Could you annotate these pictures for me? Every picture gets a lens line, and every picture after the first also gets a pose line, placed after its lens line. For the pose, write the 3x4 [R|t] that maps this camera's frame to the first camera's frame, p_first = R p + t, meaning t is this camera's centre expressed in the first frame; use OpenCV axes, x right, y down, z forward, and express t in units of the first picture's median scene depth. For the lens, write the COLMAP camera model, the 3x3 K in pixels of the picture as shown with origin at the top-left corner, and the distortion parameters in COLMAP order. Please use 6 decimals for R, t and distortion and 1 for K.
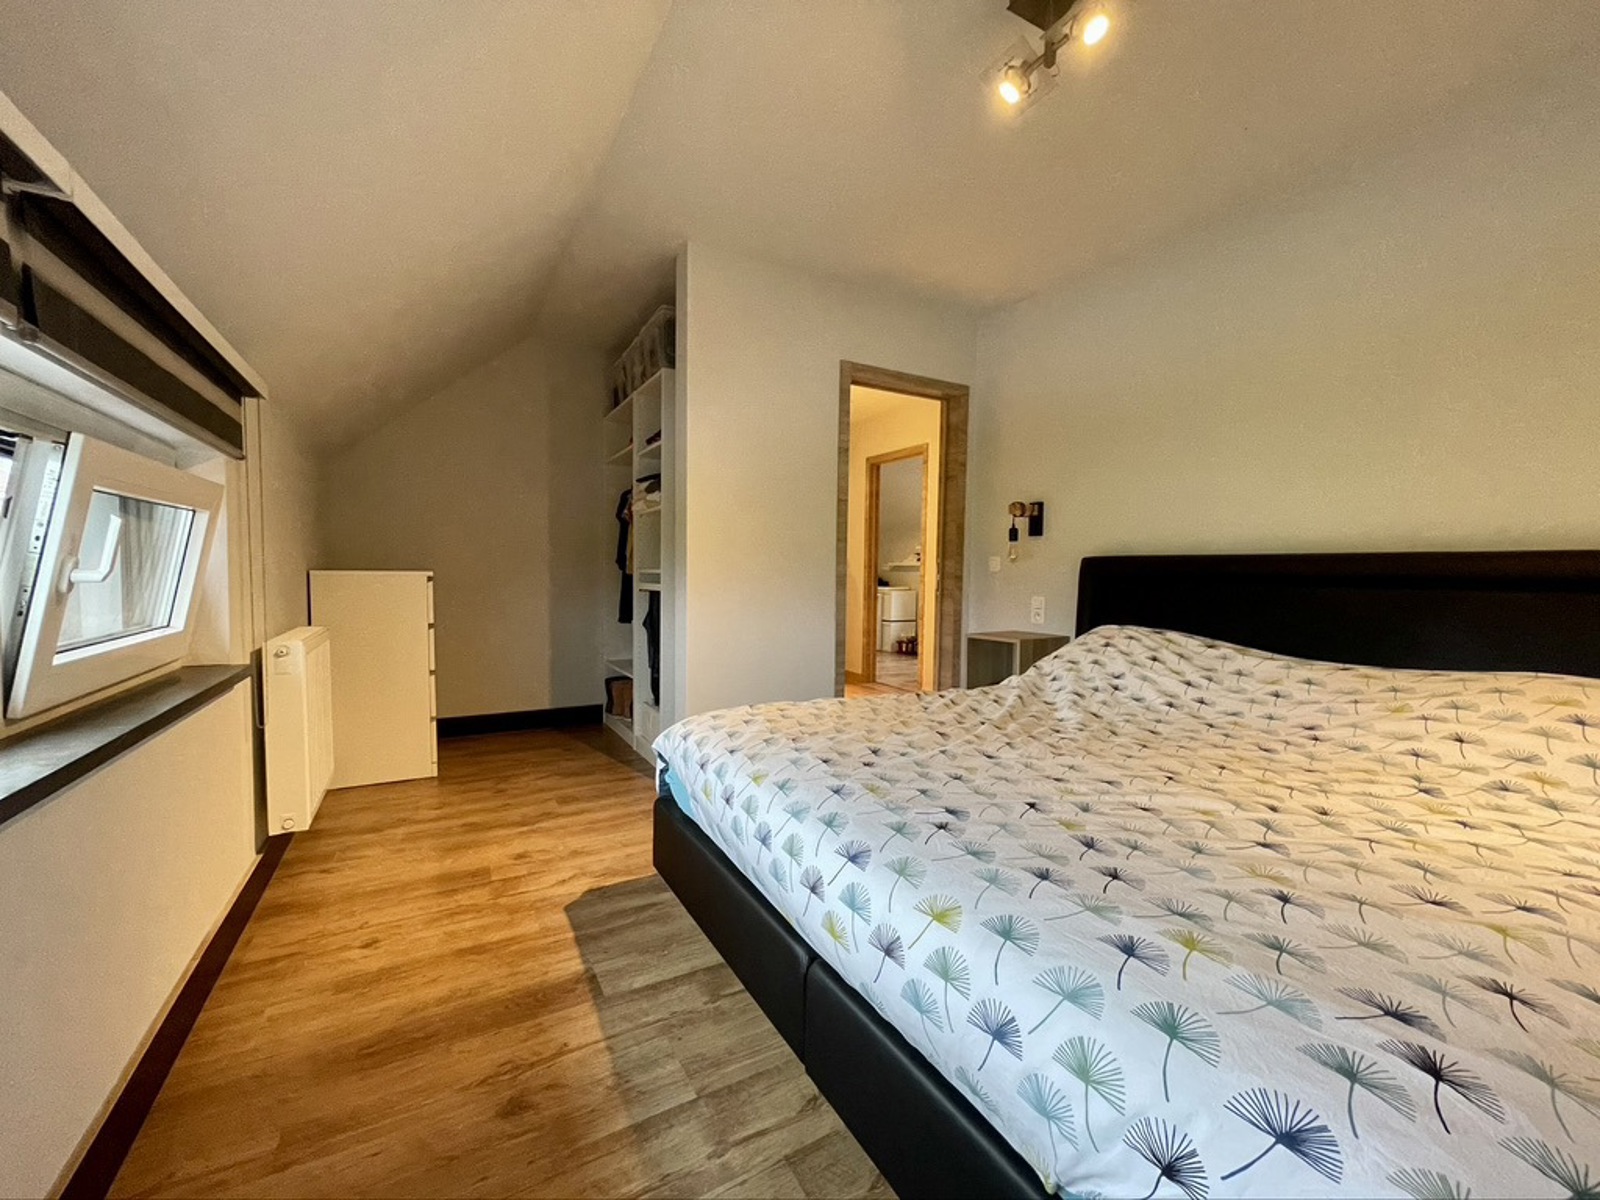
lens RADIAL K [[646.1, 0, 801.9], [0, 646.1, 609.3], [0, 0, 1]] dist [-0.000544, 0.000389]
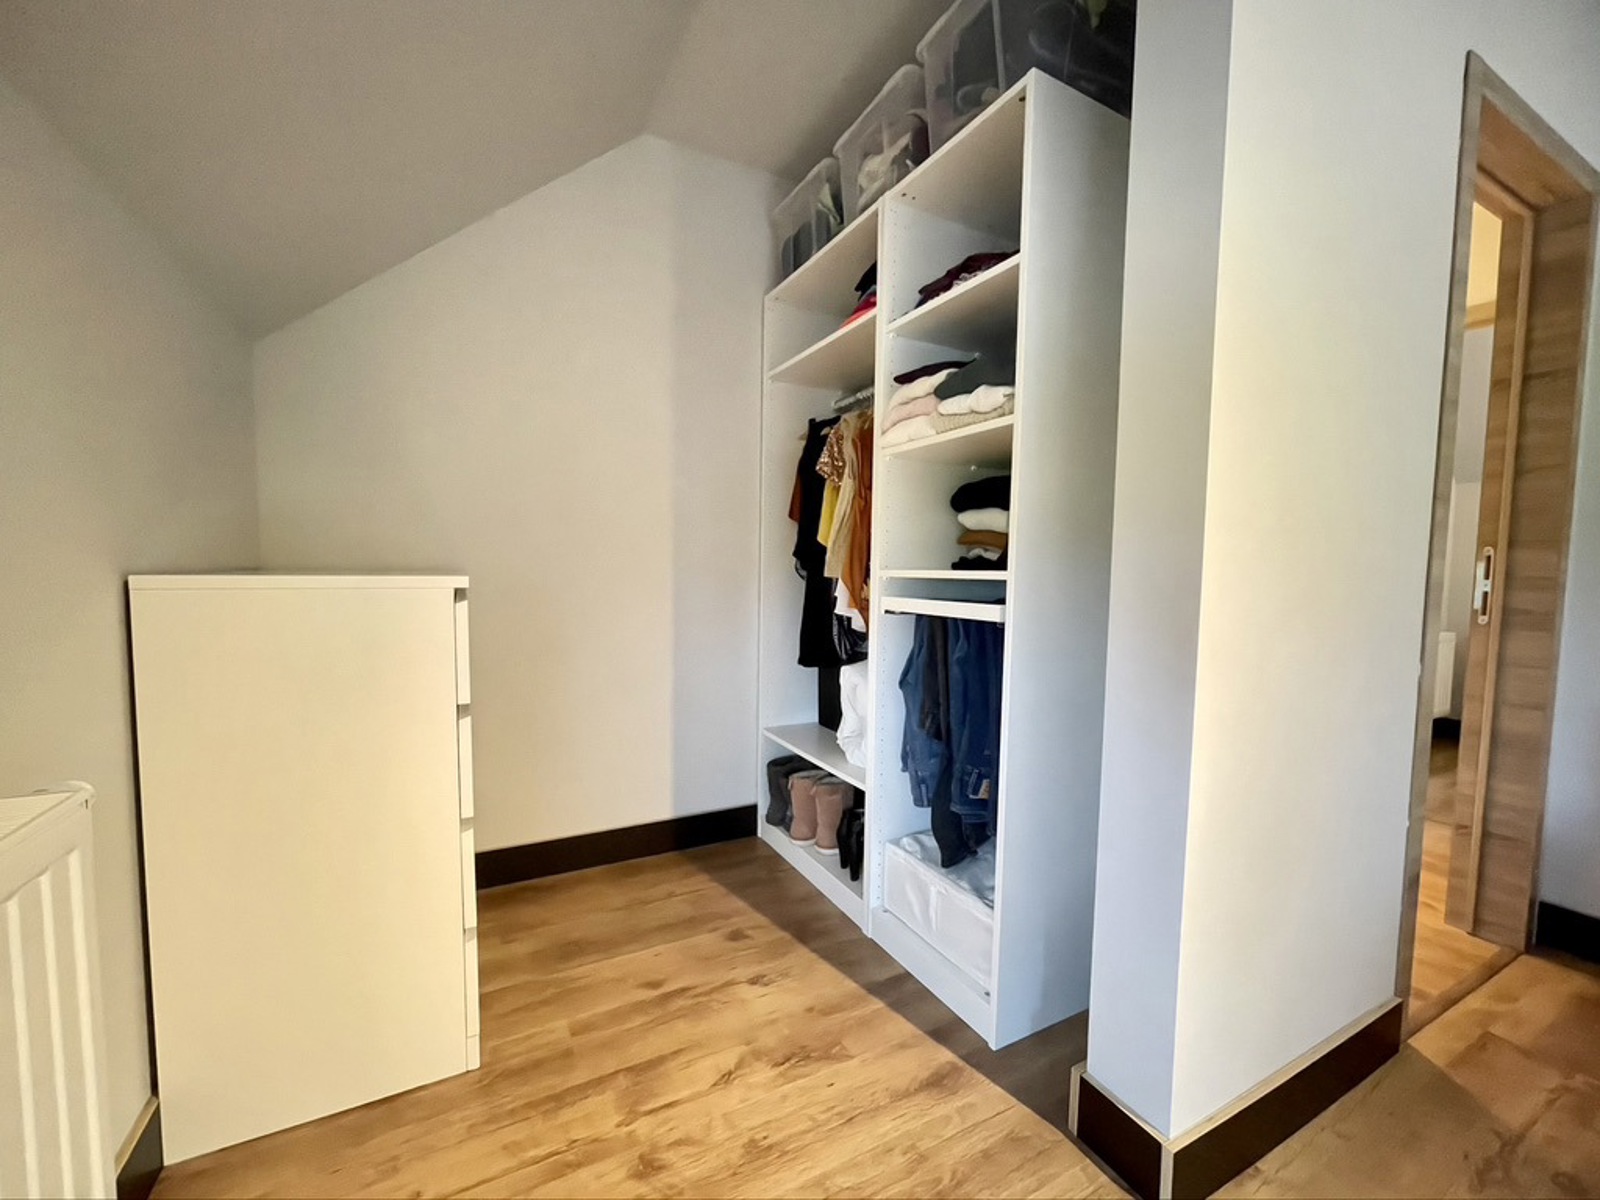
lens RADIAL K [[646.1, 0, 801.9], [0, 646.1, 609.3], [0, 0, 1]] dist [-0.000544, 0.000389]
pose [[0.999117, 0.002329, -0.041960, -0.296018], [-0.002286, 0.999997, 0.001087, -0.032684], [0.041963, -0.000990, 0.999119, 0.518186]]
